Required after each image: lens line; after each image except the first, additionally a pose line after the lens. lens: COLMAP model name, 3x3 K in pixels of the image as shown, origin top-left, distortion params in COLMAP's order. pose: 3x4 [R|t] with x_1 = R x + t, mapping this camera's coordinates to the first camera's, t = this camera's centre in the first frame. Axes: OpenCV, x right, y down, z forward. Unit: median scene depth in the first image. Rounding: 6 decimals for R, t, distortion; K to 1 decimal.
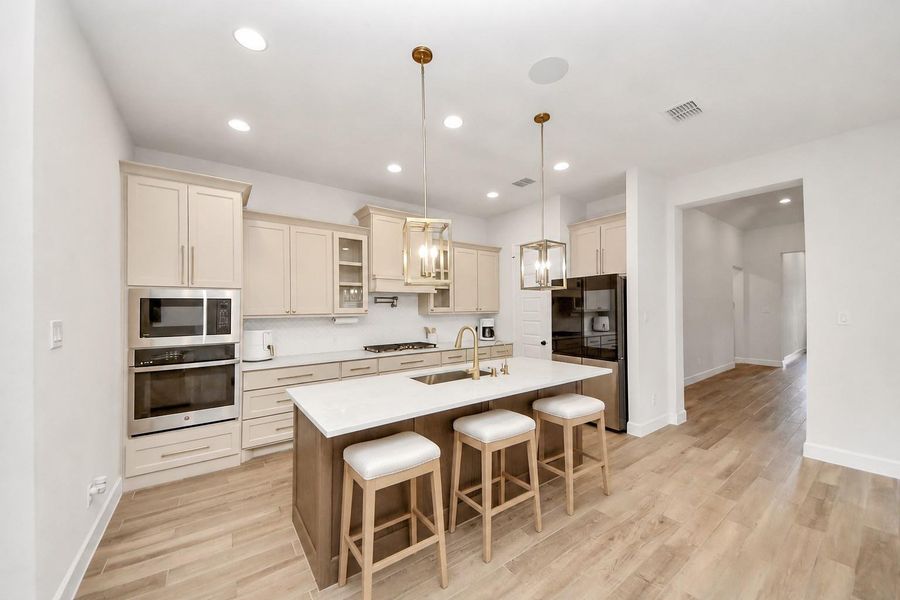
lens RADIAL K [[323.4, 0, 450.5], [0, 323.4, 309.9], [0, 0, 1]] dist [0.000871, 0.000009]
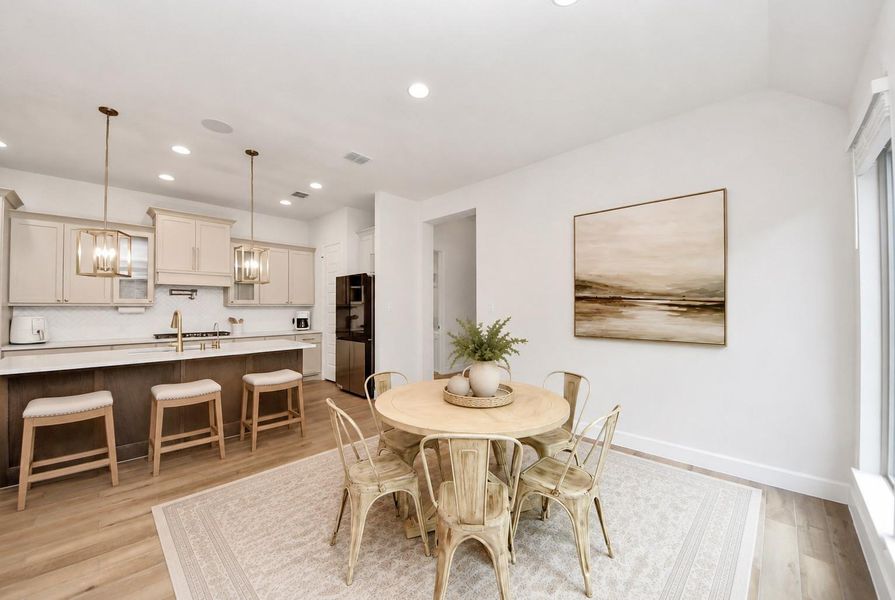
lens RADIAL K [[333.2, 0, 454.3], [0, 333.2, 304.6], [0, 0, 1]] dist [-0.000107, -0.014658]
pose [[0.980080, 0.007261, 0.198471, 0.542460], [-0.003742, 0.999829, -0.018097, 0.031717], [-0.198569, 0.016993, 0.979940, -0.311343]]
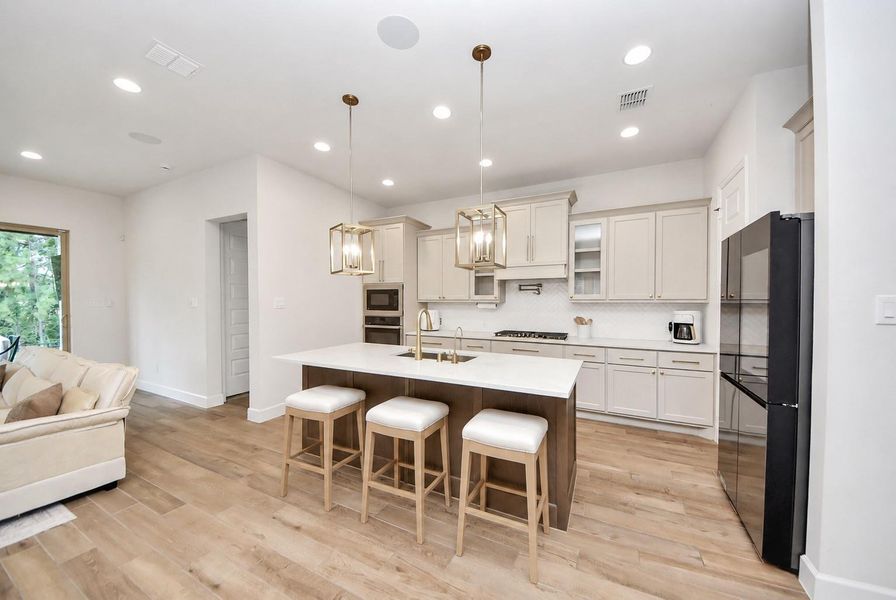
lens RADIAL K [[317.4, 0, 449.8], [0, 317.4, 307.5], [0, 0, 1]] dist [0.000059, -0.000061]
pose [[0.471427, 0.026518, -0.881506, 0.624830], [-0.011198, 0.999647, 0.024084, 0.012717], [0.881834, -0.001483, 0.471558, 0.369394]]
